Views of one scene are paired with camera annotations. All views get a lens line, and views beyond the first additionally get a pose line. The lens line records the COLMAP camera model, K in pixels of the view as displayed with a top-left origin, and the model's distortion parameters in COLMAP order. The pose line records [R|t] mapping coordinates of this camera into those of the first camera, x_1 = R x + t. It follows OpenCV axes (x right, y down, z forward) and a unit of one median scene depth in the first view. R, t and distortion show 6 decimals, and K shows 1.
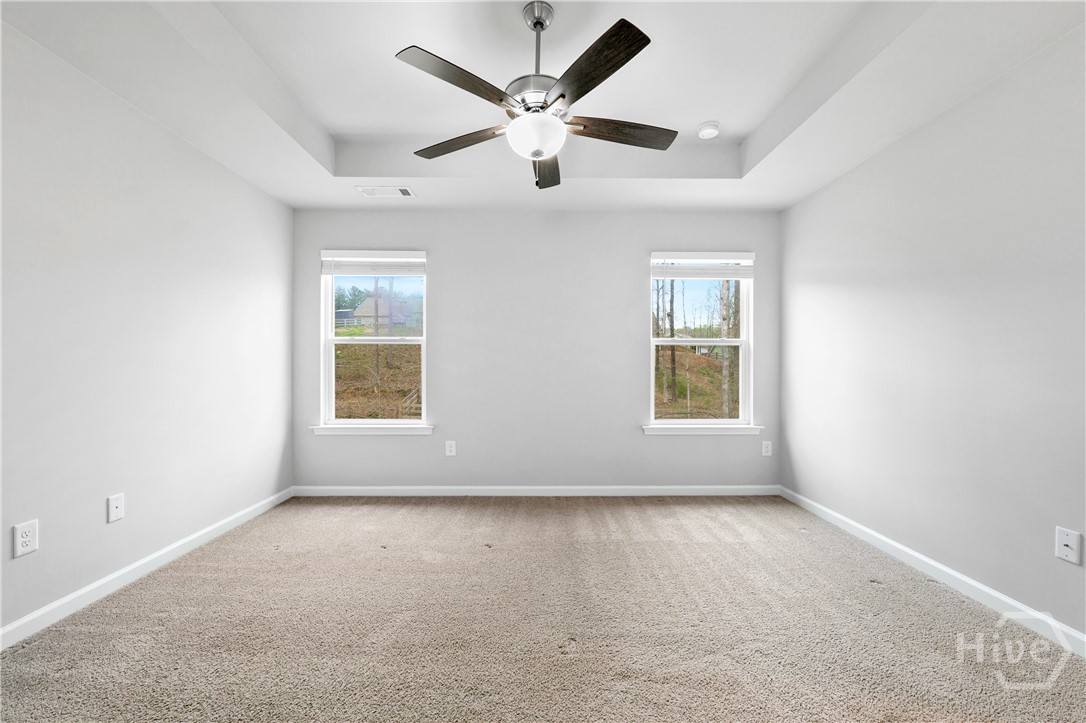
lens RADIAL K [[440.6, 0, 543.0], [0, 440.6, 361.5], [0, 0, 1]] dist [-0.001981, -0.000322]
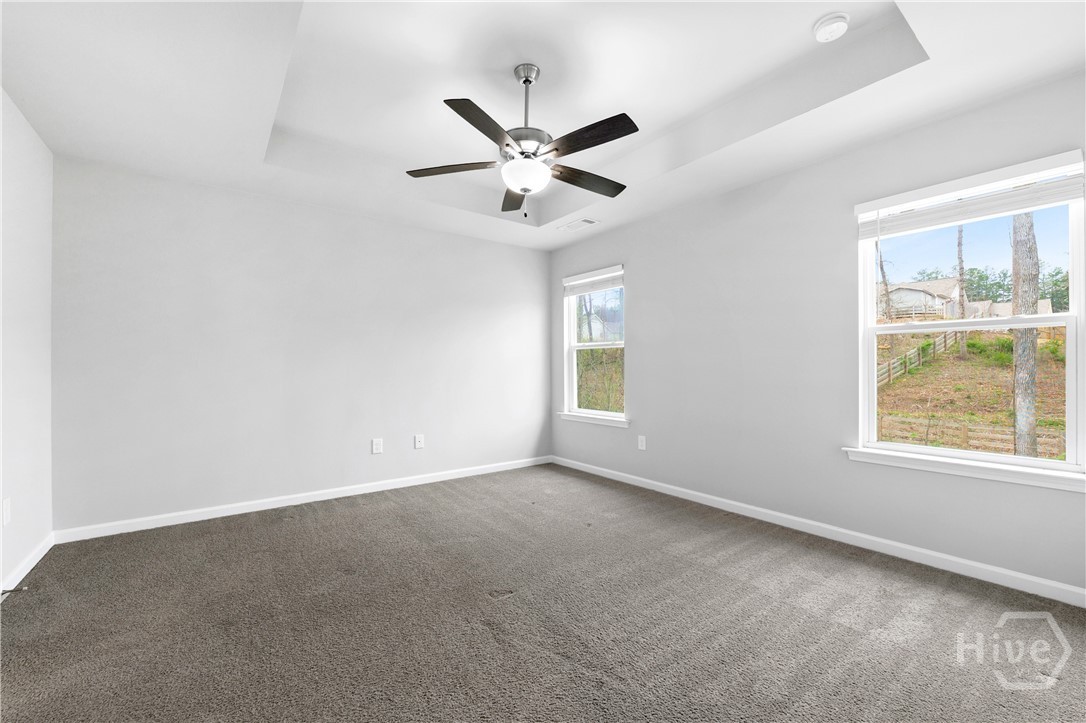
lens RADIAL K [[440.6, 0, 543.0], [0, 440.6, 361.5], [0, 0, 1]] dist [-0.001981, -0.000322]
pose [[0.597405, -0.014587, -0.801807, 0.601338], [0.013915, 0.999873, -0.007823, 0.004169], [0.801819, -0.006484, 0.597532, 0.194098]]
